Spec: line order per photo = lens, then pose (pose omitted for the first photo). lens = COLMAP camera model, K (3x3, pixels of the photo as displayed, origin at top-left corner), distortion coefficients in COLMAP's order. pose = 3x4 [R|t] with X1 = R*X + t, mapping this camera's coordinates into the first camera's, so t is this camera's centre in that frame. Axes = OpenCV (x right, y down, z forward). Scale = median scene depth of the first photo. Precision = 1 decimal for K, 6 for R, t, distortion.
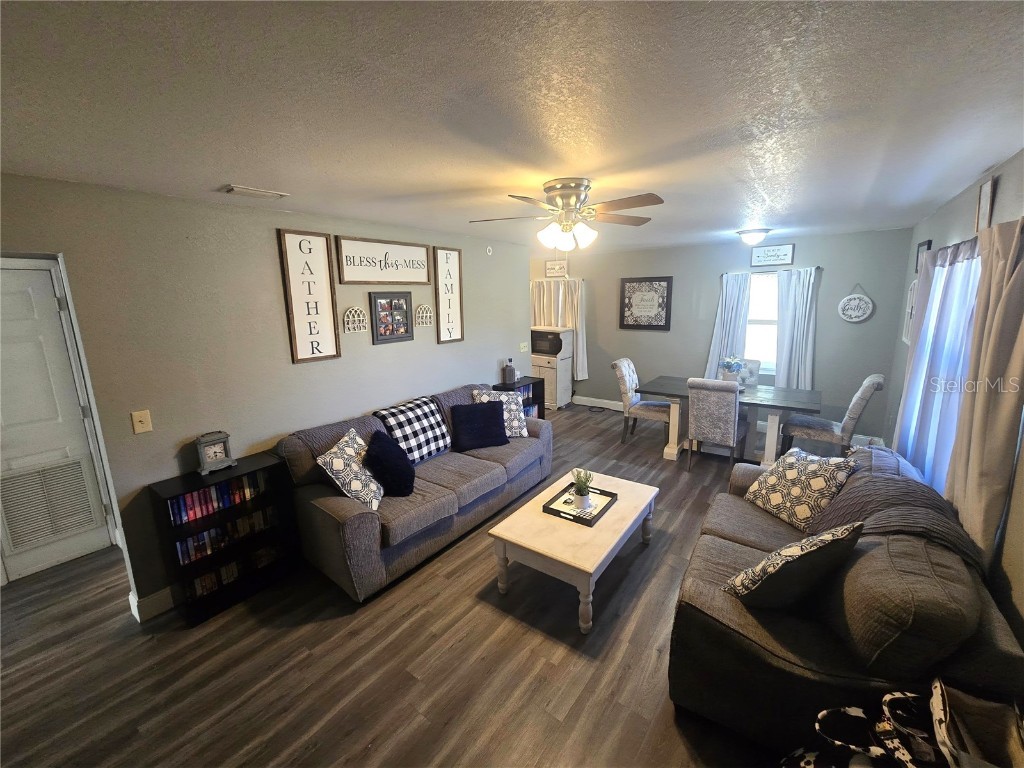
lens RADIAL K [[420.1, 0, 510.4], [0, 420.1, 377.6], [0, 0, 1]] dist [-0.003380, -0.000057]
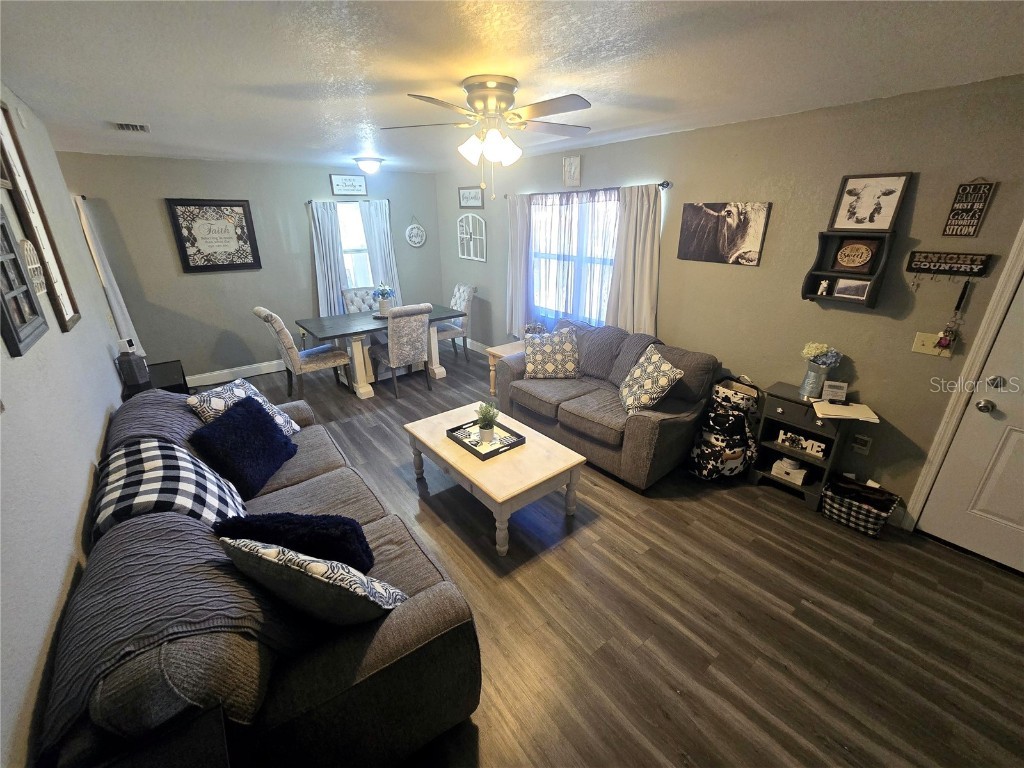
lens RADIAL K [[420.1, 0, 510.4], [0, 420.1, 377.6], [0, 0, 1]] dist [-0.003380, -0.000057]
pose [[0.263927, -0.323767, 0.908580, -0.539893], [0.186675, 0.941316, 0.281207, -0.083493], [-0.946306, 0.095391, 0.308879, 0.490429]]
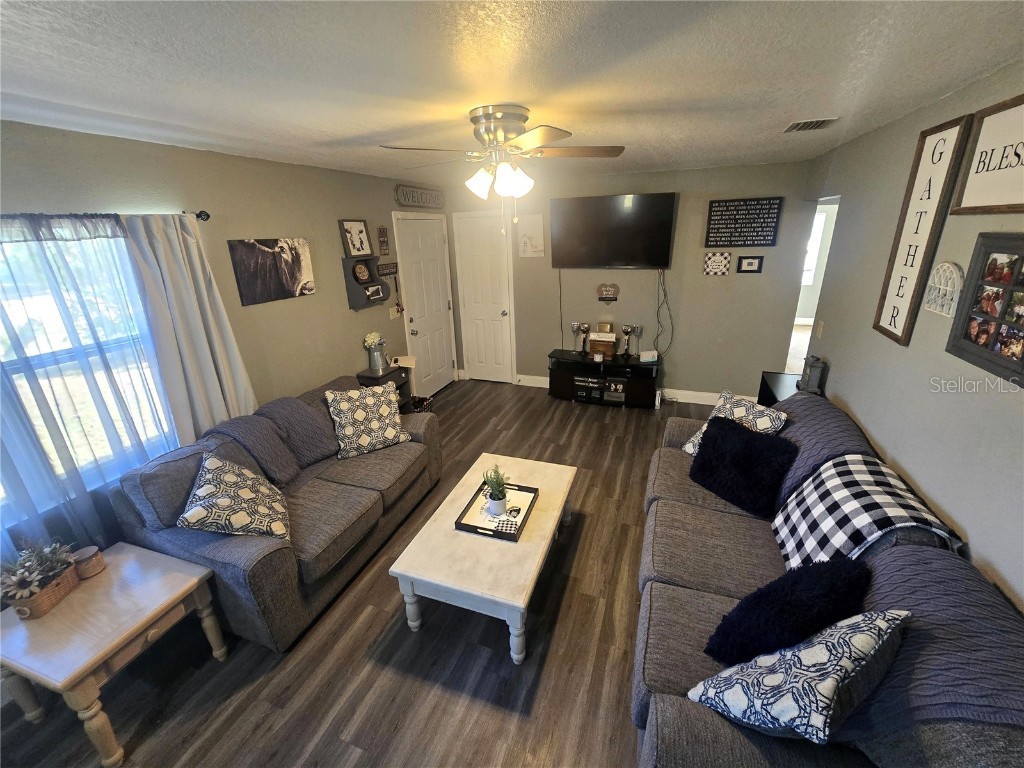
lens RADIAL K [[420.1, 0, 510.4], [0, 420.1, 377.6], [0, 0, 1]] dist [-0.003380, -0.000057]
pose [[-0.959379, 0.143027, -0.243176, 0.248672], [-0.002149, 0.858232, 0.513257, -0.285211], [0.282111, 0.492931, -0.823063, 1.244778]]
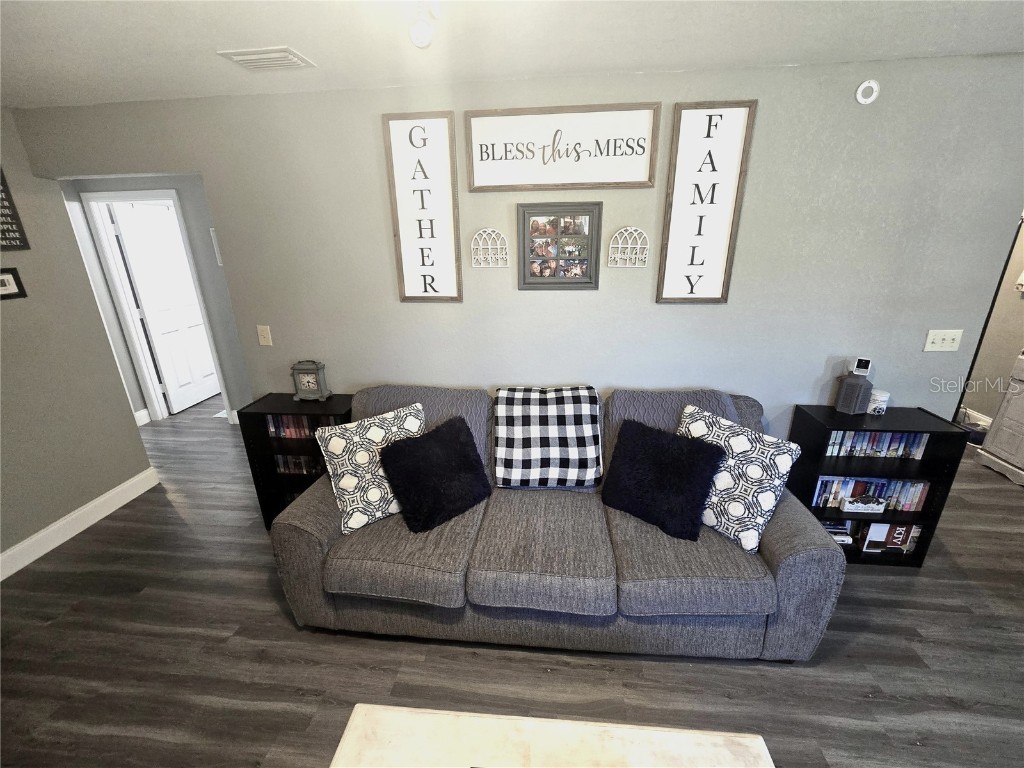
lens RADIAL K [[420.1, 0, 510.4], [0, 420.1, 377.6], [0, 0, 1]] dist [-0.003380, -0.000057]
pose [[0.516661, 0.286157, -0.806955, 0.229521], [-0.162016, 0.958143, 0.236038, -0.098257], [0.840721, 0.008788, 0.541397, 0.632970]]
